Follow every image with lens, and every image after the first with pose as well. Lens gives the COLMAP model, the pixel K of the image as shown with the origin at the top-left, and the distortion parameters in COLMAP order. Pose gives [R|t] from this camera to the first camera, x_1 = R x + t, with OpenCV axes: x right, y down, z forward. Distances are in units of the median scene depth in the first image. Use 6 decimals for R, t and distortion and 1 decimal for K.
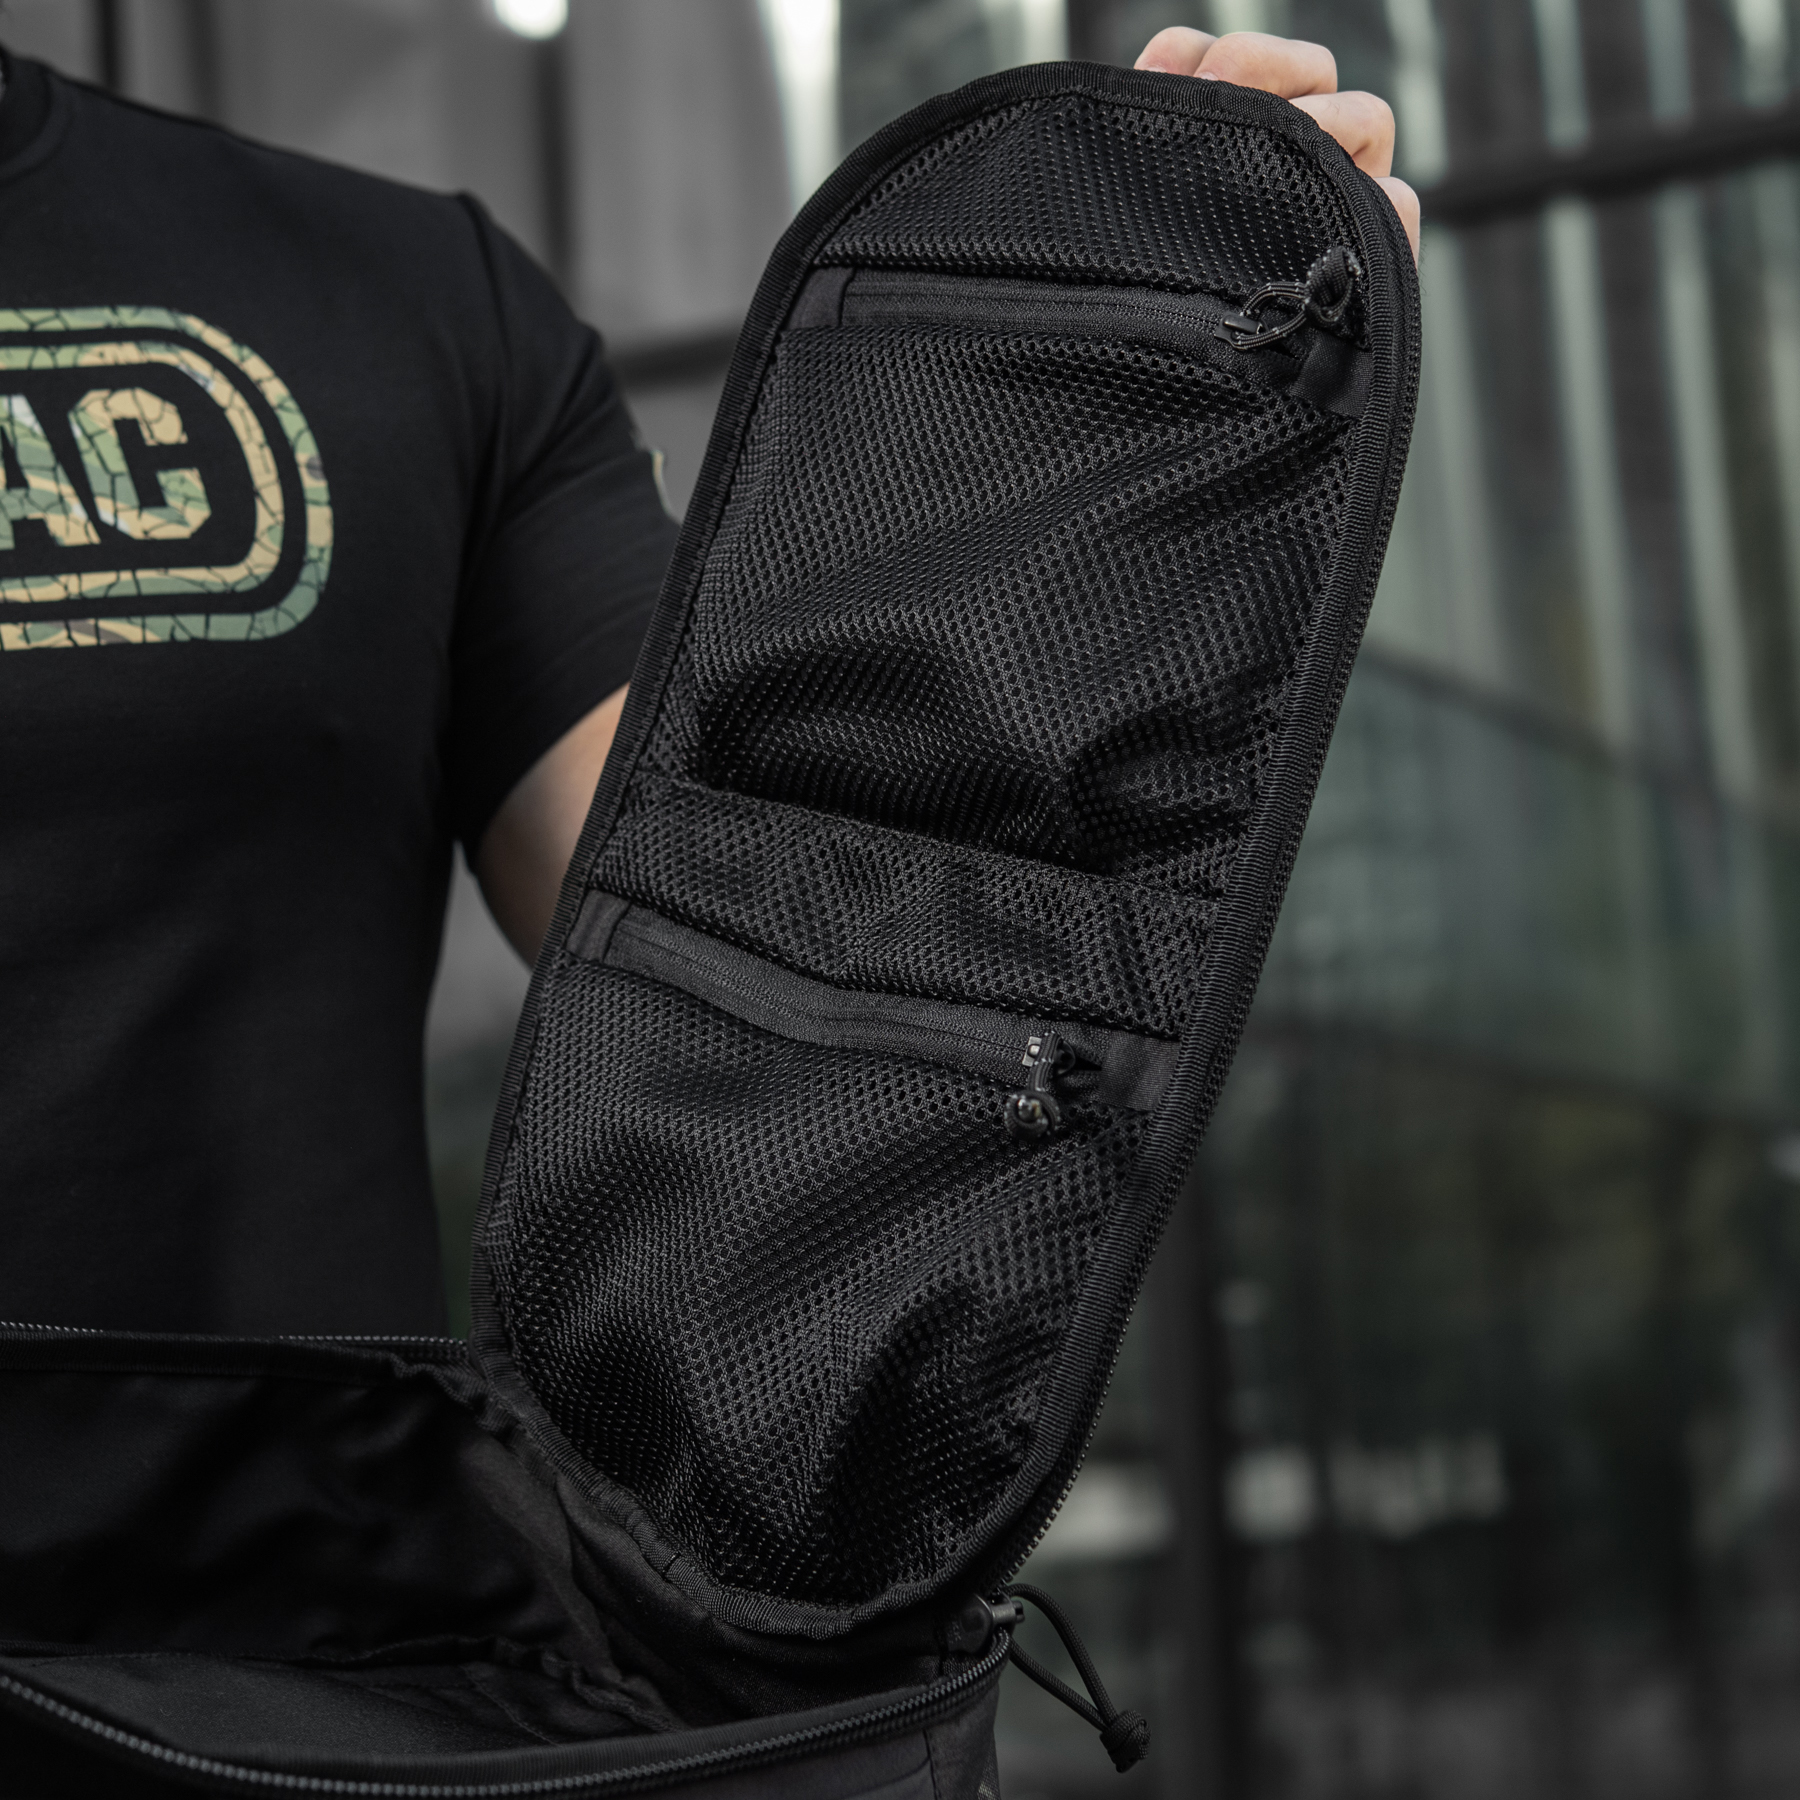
lens RADIAL K [[5163.0, 0, 900.3], [0, 5163.0, 899.6], [0, 0, 1]] dist [0.034389, 0.000000]
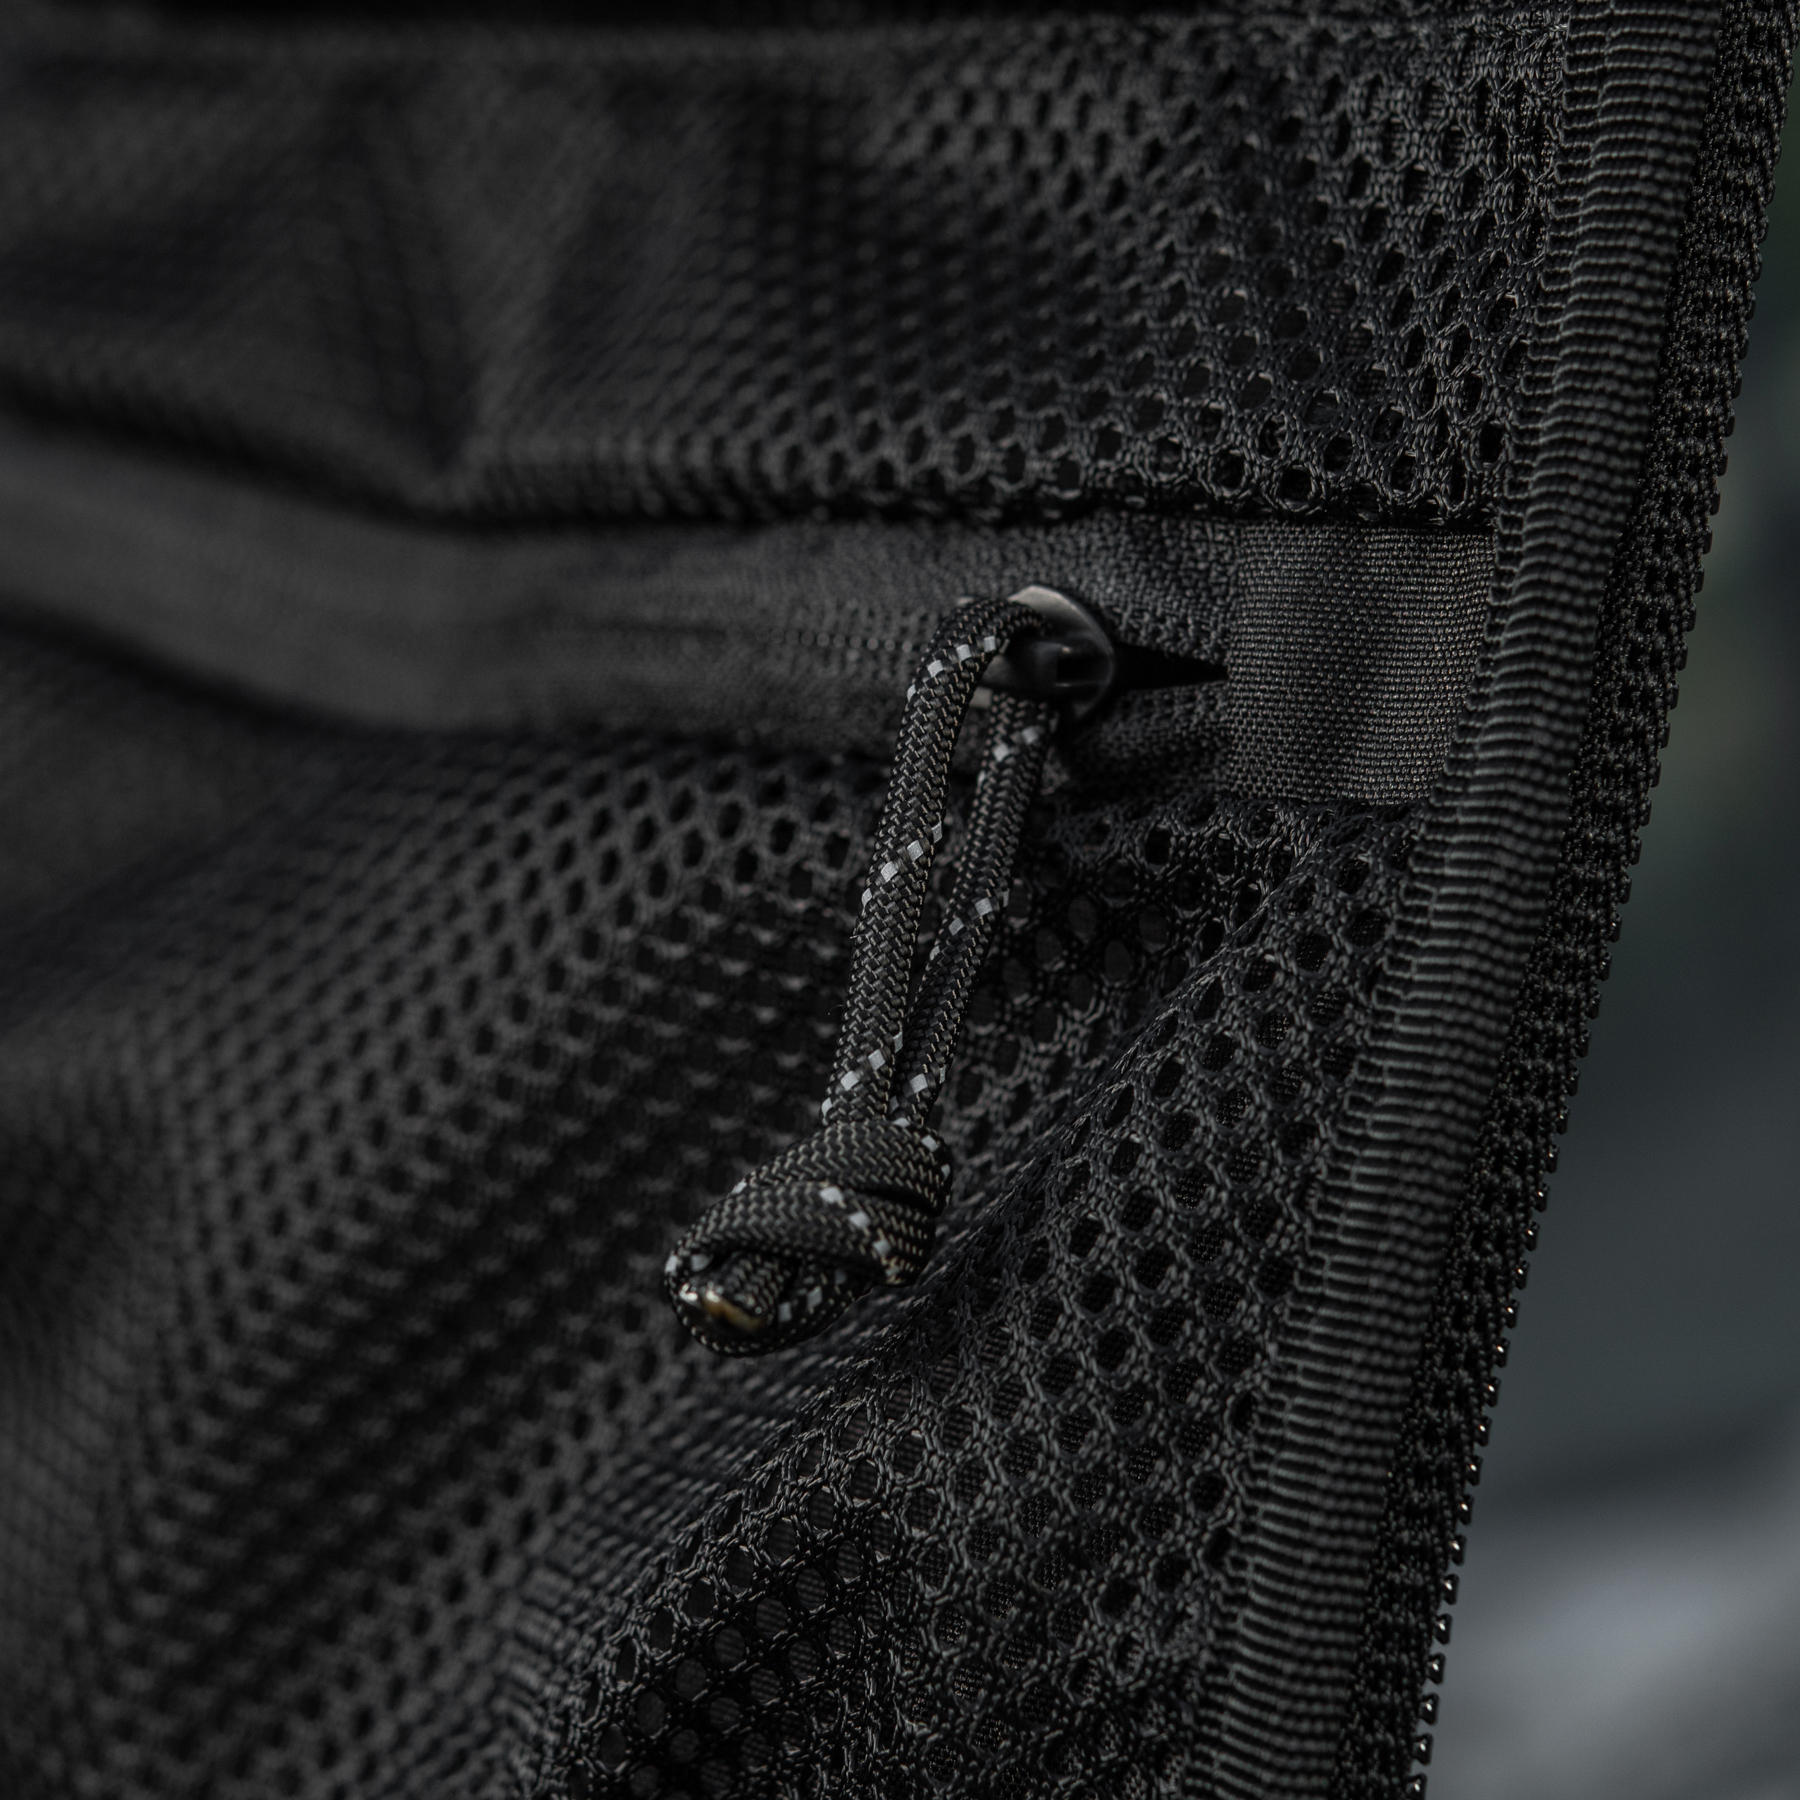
lens RADIAL K [[5163.0, 0, 905.6], [0, 5163.0, 896.5], [0, 0, 1]] dist [0.034389, 0.000000]
pose [[0.976149, -0.153593, -0.153437, 0.061570], [0.163987, 0.984787, 0.057479, 0.025292], [0.142274, -0.081269, 0.986485, 0.712264]]
